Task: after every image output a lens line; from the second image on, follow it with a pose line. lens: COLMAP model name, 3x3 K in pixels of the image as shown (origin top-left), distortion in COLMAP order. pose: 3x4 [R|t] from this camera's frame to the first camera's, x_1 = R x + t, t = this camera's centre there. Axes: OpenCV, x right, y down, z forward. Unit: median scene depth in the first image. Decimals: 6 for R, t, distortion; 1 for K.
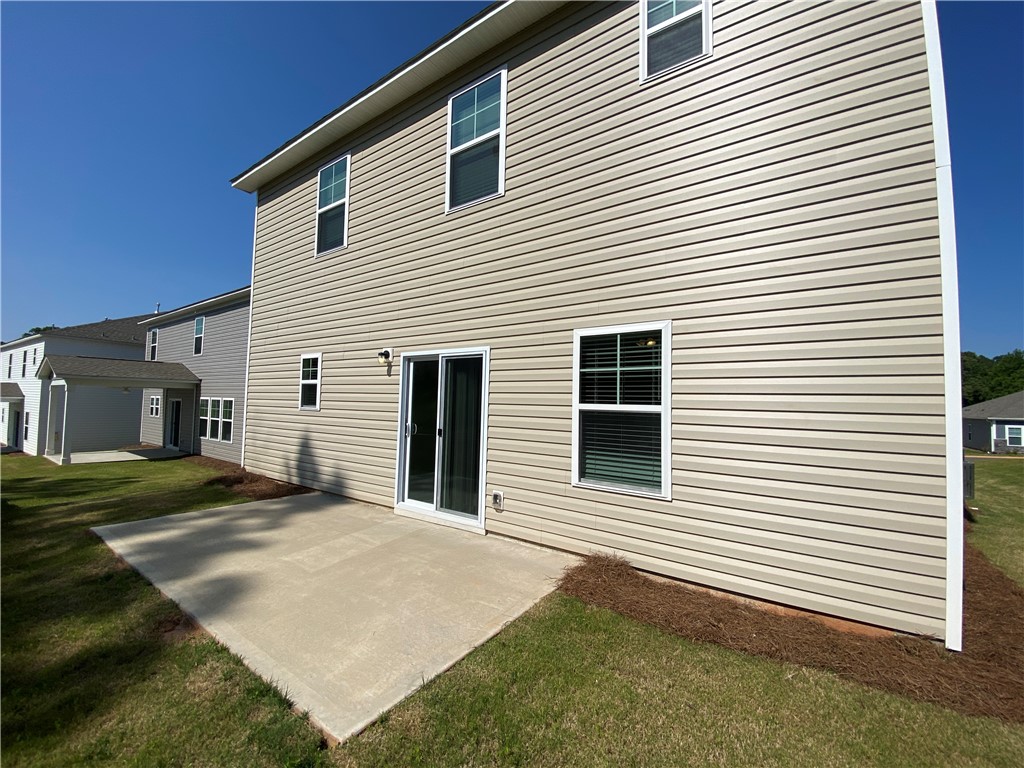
lens RADIAL K [[411.1, 0, 512.0], [0, 411.1, 384.0], [0, 0, 1]] dist [0.001316, -0.000099]
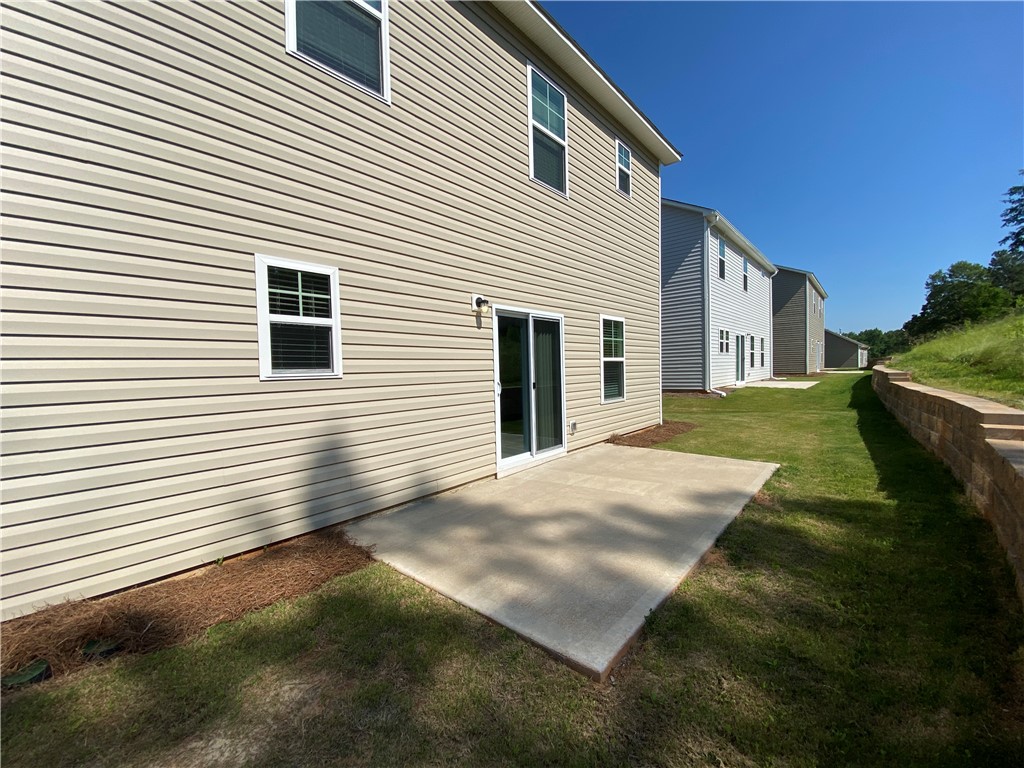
lens RADIAL K [[411.8, 0, 512.0], [0, 411.8, 384.0], [0, 0, 1]] dist [0.009124, -0.012226]
pose [[0.108493, -0.064347, 0.992012, -1.349409], [-0.026624, 0.997357, 0.067606, 0.042726], [-0.993741, -0.033746, 0.106493, 0.987824]]
